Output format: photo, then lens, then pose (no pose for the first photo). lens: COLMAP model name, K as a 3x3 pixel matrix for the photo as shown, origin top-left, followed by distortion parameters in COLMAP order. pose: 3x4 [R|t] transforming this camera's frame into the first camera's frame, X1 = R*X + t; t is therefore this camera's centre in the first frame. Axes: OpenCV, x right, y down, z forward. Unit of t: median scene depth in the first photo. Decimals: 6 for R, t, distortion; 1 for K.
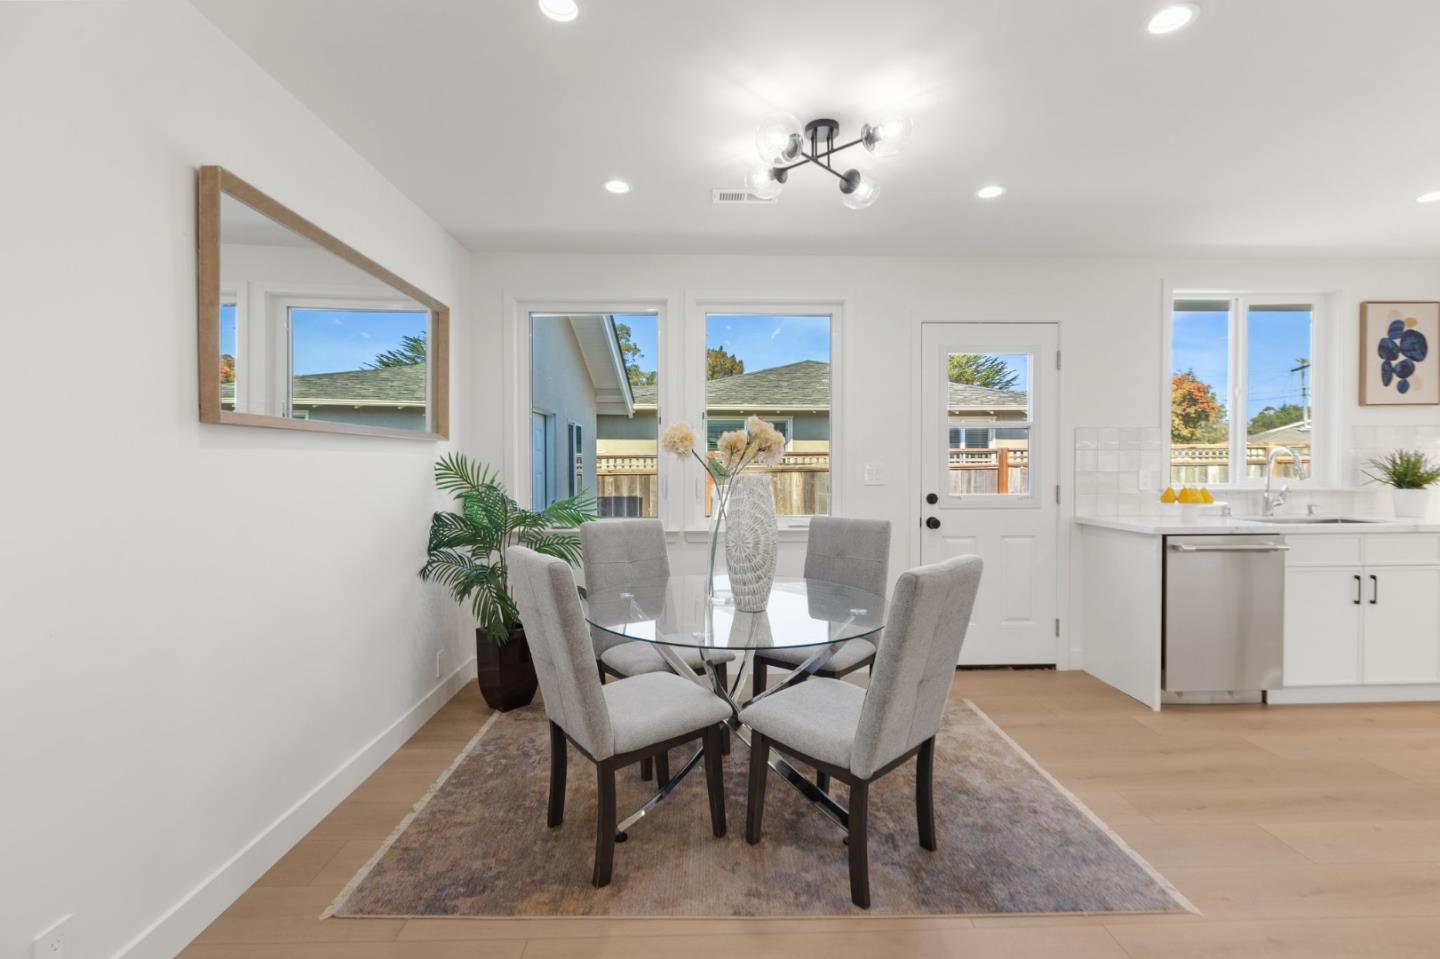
lens RADIAL K [[642.0, 0, 724.9], [0, 642.0, 476.2], [0, 0, 1]] dist [0.000376, -0.001164]
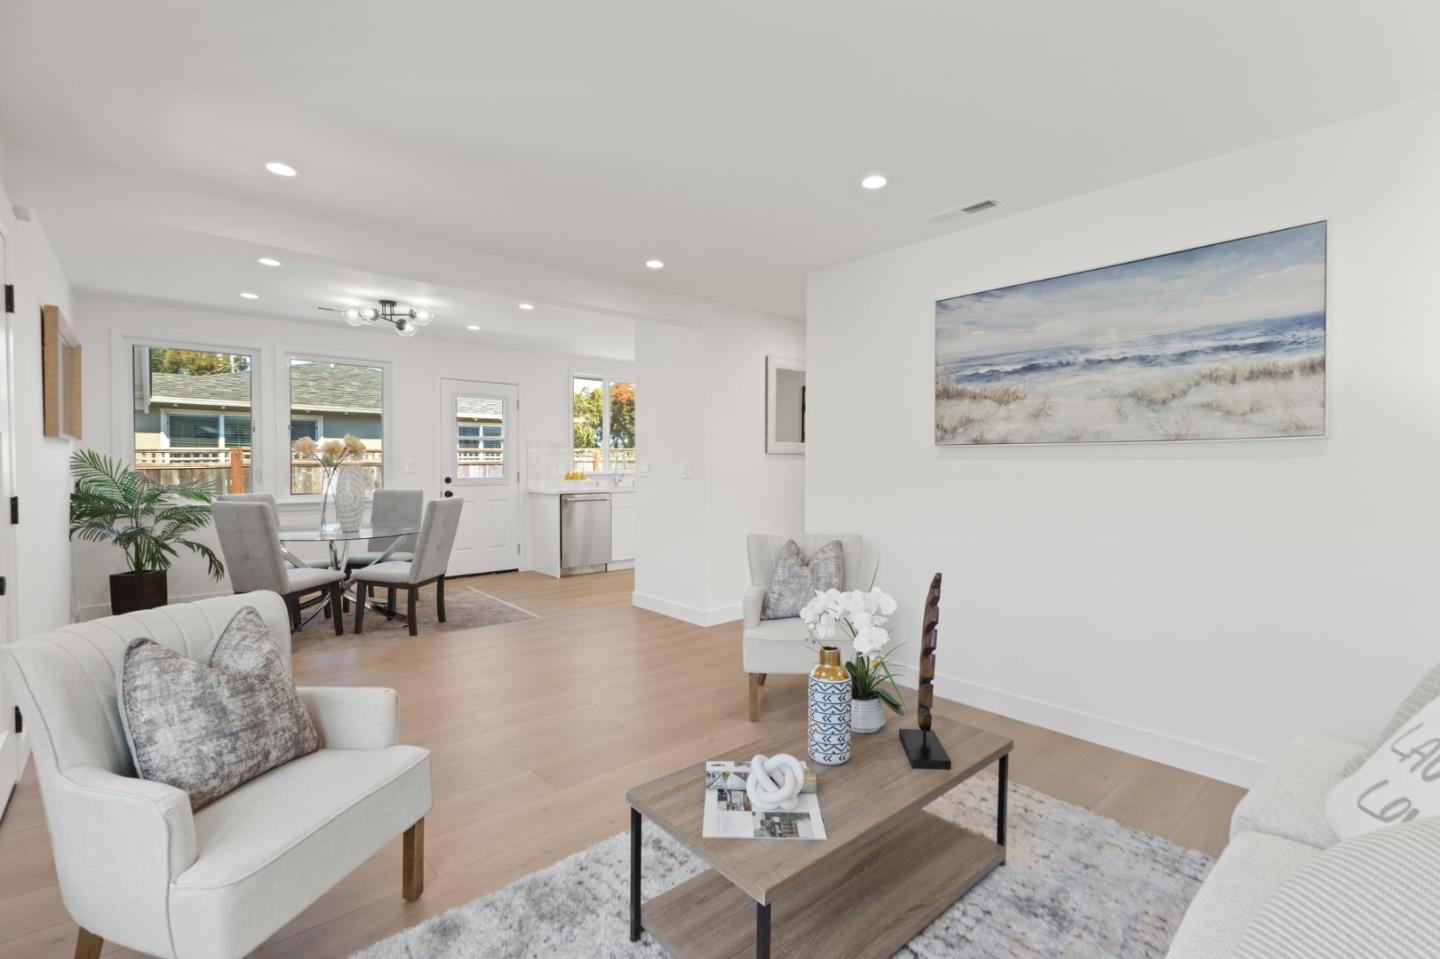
lens RADIAL K [[642.0, 0, 724.9], [0, 642.0, 476.2], [0, 0, 1]] dist [0.000376, -0.001164]
pose [[0.765016, -0.009823, 0.643936, -0.231217], [0.006586, 0.999951, 0.007430, 0.016788], [-0.643977, -0.001444, 0.765043, -0.843654]]
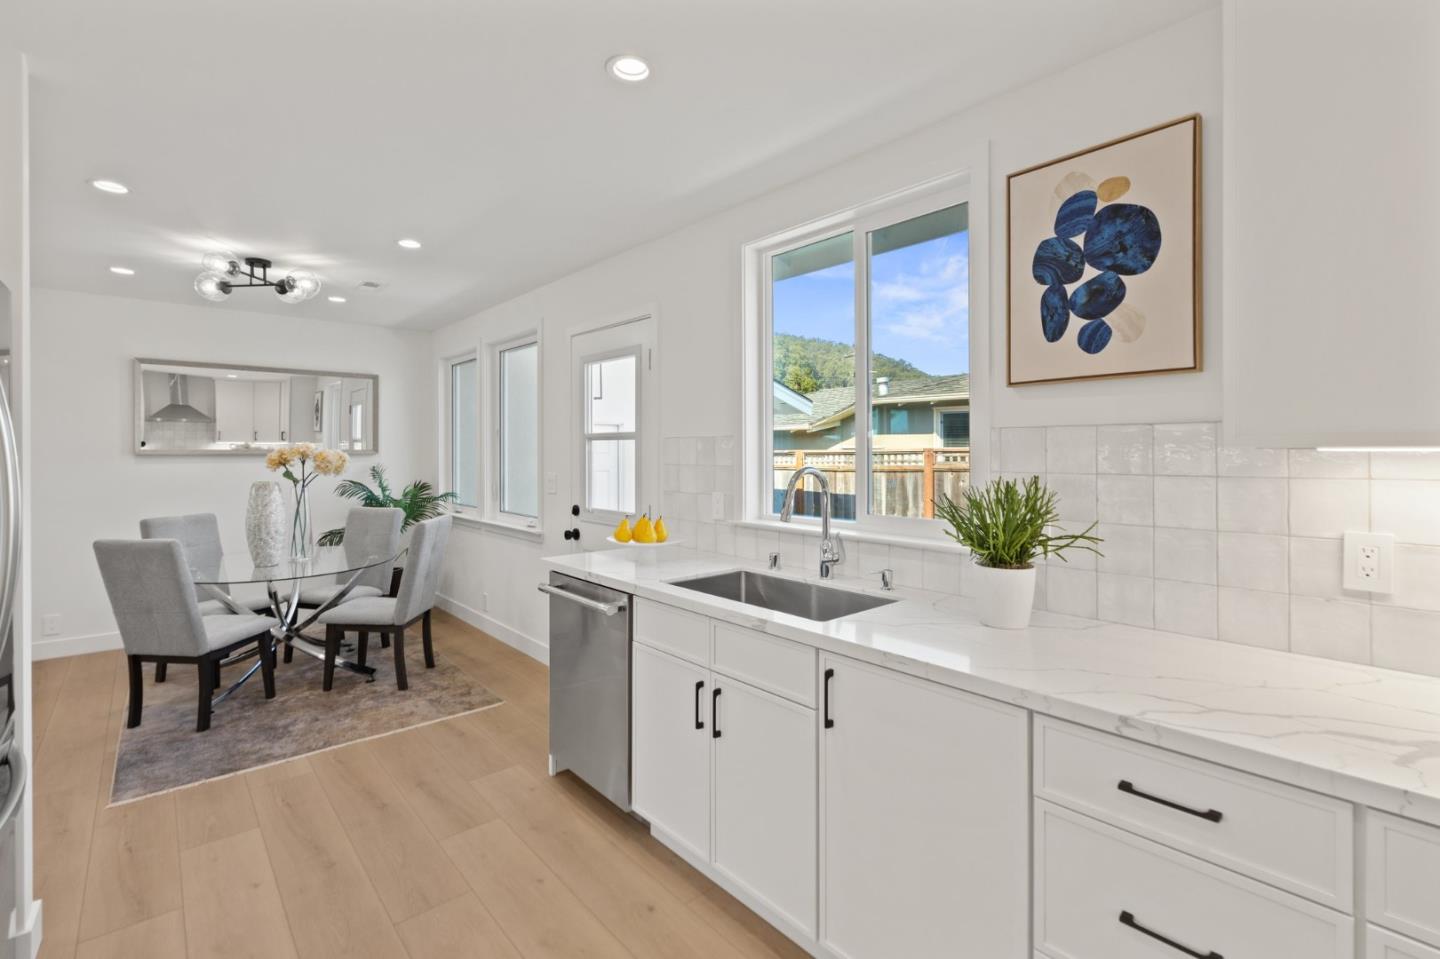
lens RADIAL K [[648.4, 0, 723.9], [0, 648.4, 460.5], [0, 0, 1]] dist [-0.000489, -0.000780]
pose [[0.642850, 0.015299, -0.765839, 1.296341], [-0.017794, 0.999829, 0.005037, -0.054531], [0.765785, 0.010390, 0.643012, 0.539097]]
